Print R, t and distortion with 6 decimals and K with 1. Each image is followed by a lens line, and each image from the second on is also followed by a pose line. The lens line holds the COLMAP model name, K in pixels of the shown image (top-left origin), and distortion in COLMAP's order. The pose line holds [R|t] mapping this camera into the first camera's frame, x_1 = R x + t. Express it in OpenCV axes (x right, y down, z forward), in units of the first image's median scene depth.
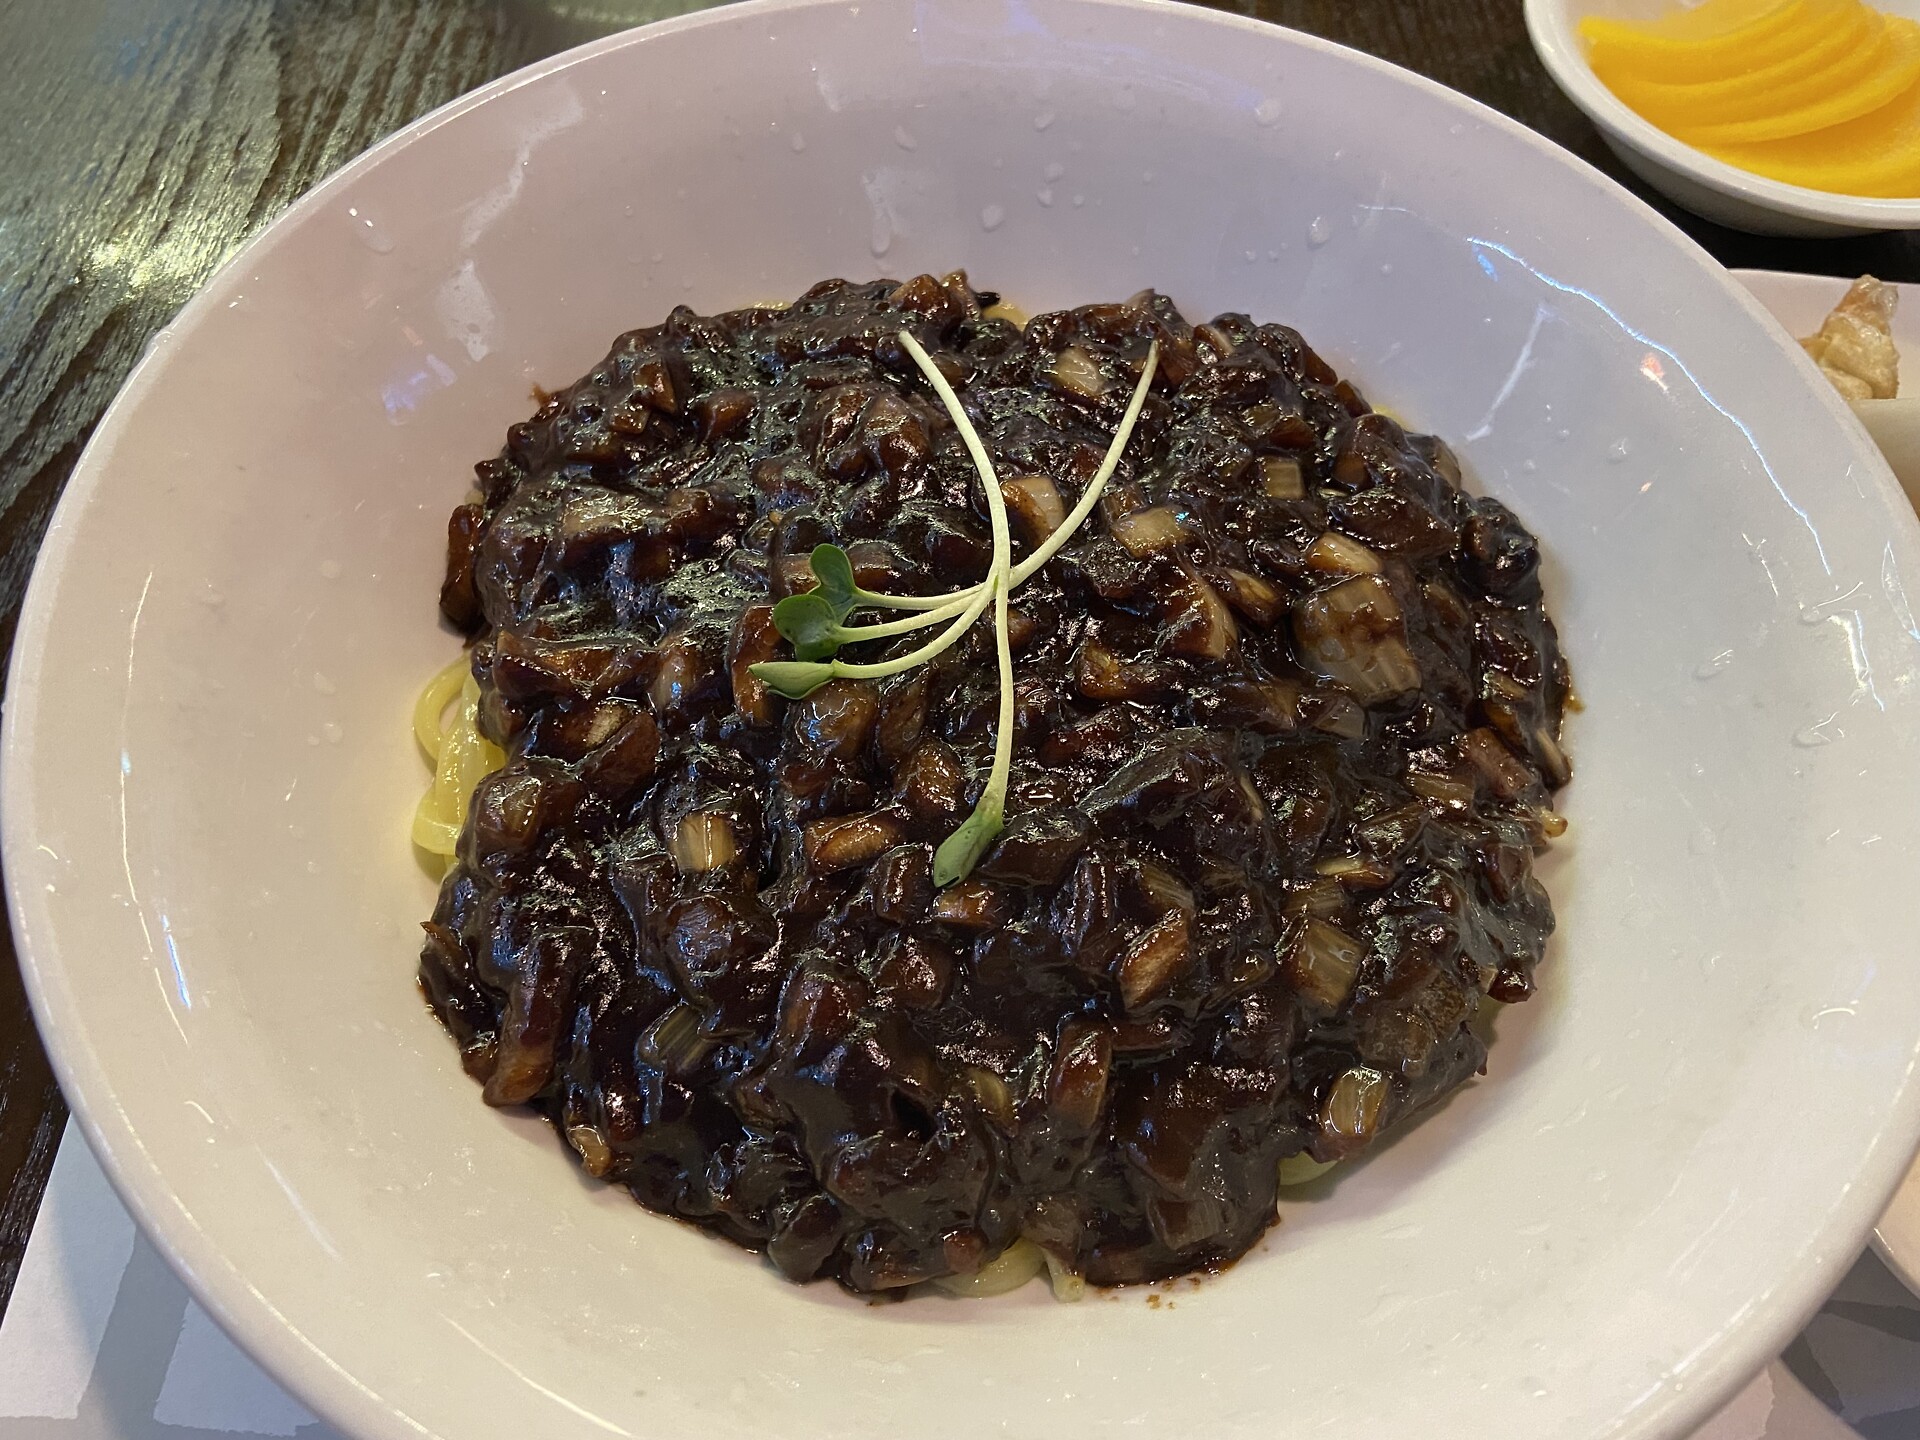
lens RADIAL K [[1466.1, 0, 960.0], [0, 1466.1, 720.0], [0, 0, 1]] dist [0.125951, -0.151963]
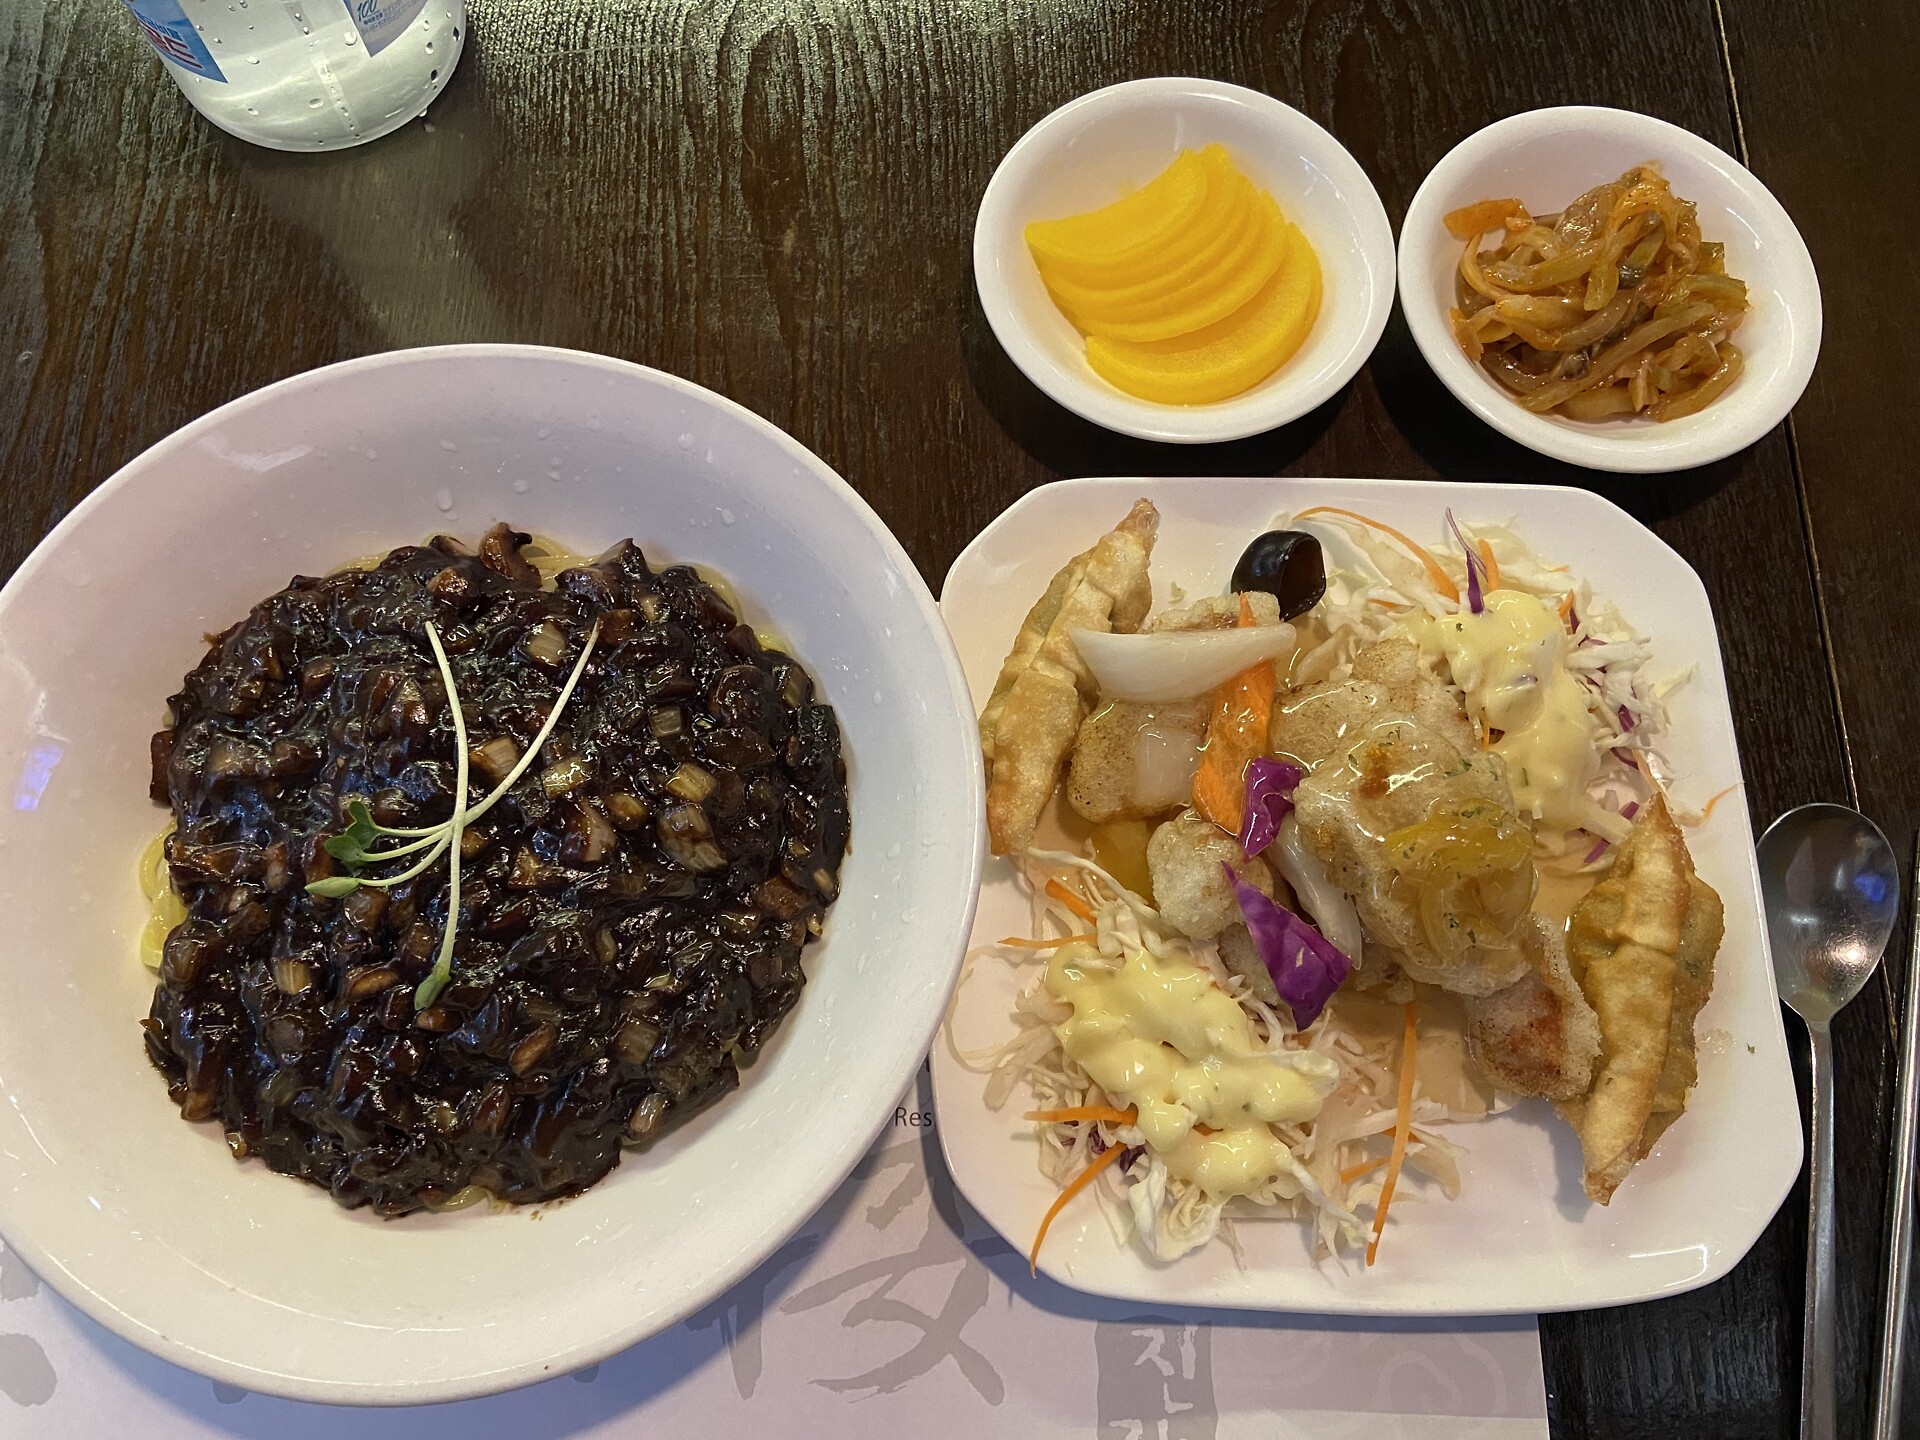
lens RADIAL K [[1466.1, 0, 960.0], [0, 1466.1, 720.0], [0, 0, 1]] dist [0.125951, -0.151963]
pose [[0.999976, -0.002169, -0.006596, 0.628503], [0.003778, 0.966998, 0.254754, -0.657146], [0.005826, -0.254773, 0.966983, -0.647915]]
